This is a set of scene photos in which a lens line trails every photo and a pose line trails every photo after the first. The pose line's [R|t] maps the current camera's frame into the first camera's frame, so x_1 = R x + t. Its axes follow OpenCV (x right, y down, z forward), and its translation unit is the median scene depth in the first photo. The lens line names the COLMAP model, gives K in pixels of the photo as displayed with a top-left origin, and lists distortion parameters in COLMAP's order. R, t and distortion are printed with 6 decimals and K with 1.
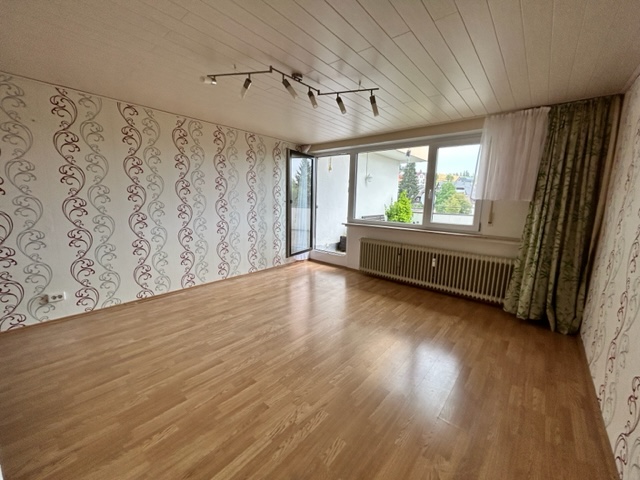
lens RADIAL K [[258.2, 0, 320.0], [0, 258.2, 240.0], [0, 0, 1]] dist [0.001483, 0.000211]
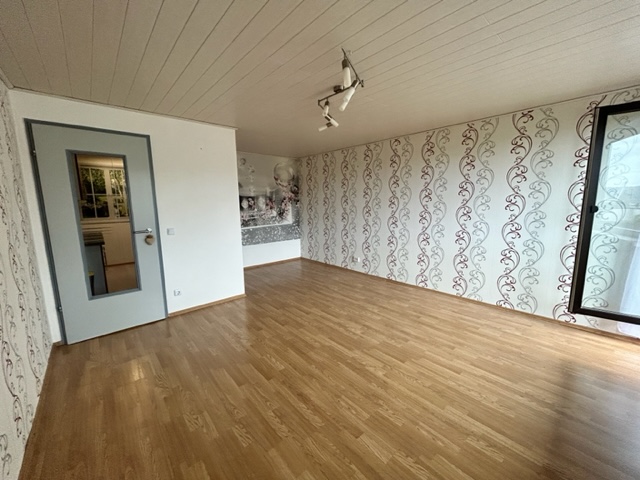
lens RADIAL K [[258.2, 0, 320.0], [0, 258.2, 240.0], [0, 0, 1]] dist [0.001483, 0.000211]
pose [[-0.134839, 0.122011, -0.983327, 0.754269], [-0.151042, 0.978262, 0.142094, -0.127056], [0.979288, 0.167683, -0.113479, 0.850624]]
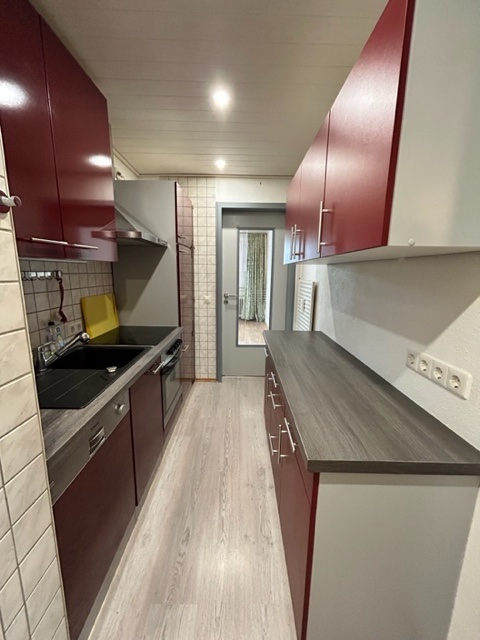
lens RADIAL K [[258.2, 0, 240.0], [0, 258.2, 320.0], [0, 0, 1]] dist [0.001483, 0.000211]
pose [[0.764204, -0.130575, 0.631619, -0.593750], [0.105822, 0.991406, 0.076919, 0.082142], [-0.636234, 0.008057, 0.771454, -0.605845]]
